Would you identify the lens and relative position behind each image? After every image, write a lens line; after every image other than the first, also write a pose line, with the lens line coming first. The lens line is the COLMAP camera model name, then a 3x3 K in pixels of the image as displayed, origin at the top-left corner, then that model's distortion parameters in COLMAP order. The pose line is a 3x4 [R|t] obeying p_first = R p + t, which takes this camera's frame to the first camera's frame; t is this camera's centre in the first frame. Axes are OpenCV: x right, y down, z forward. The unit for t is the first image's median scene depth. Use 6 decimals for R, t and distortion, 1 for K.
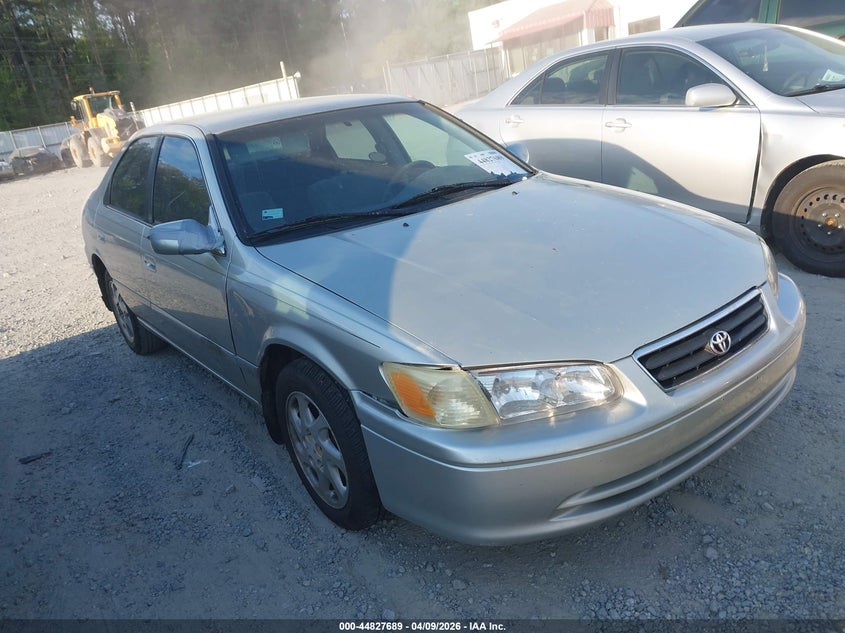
lens RADIAL K [[657.5, 0, 420.0], [0, 657.5, 327.7], [0, 0, 1]] dist [0.001717, -0.004871]
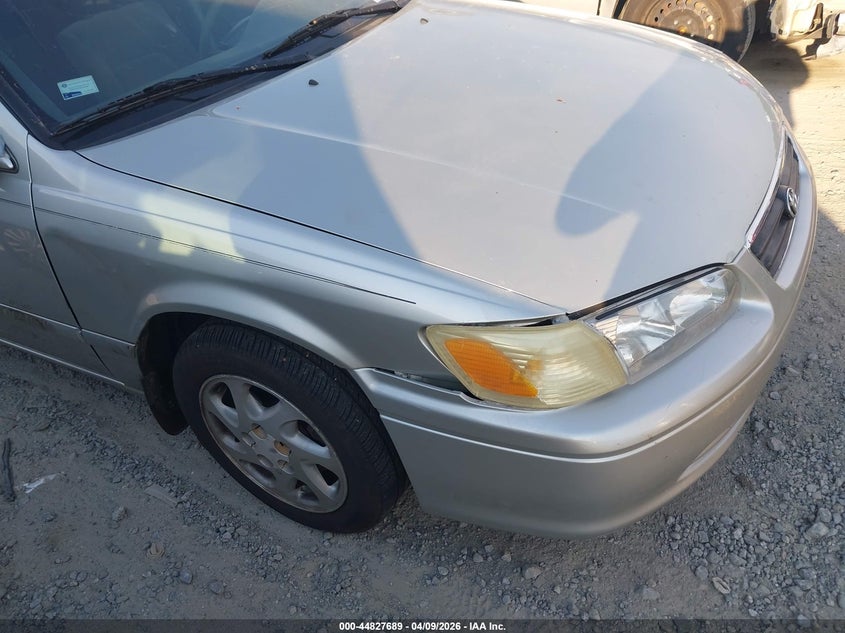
lens RADIAL K [[659.7, 0, 422.4], [0, 659.7, 335.6], [0, 0, 1]] dist [0.001712, -0.006193]
pose [[0.916270, -0.227388, 0.329765, -0.183076], [0.140429, 0.953356, 0.267191, -0.072848], [-0.375139, -0.198510, 0.905464, 0.292905]]
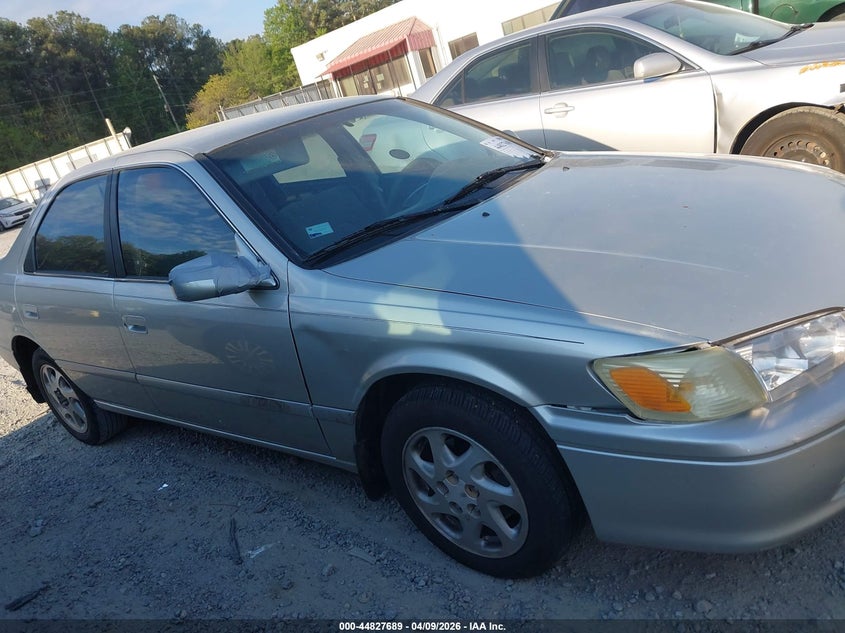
lens RADIAL K [[659.7, 0, 422.4], [0, 659.7, 335.6], [0, 0, 1]] dist [0.001712, -0.006193]
pose [[0.962631, -0.188572, 0.194374, -0.280374], [0.195128, 0.980664, -0.014972, -0.004177], [-0.187793, 0.052340, 0.980813, 0.162829]]
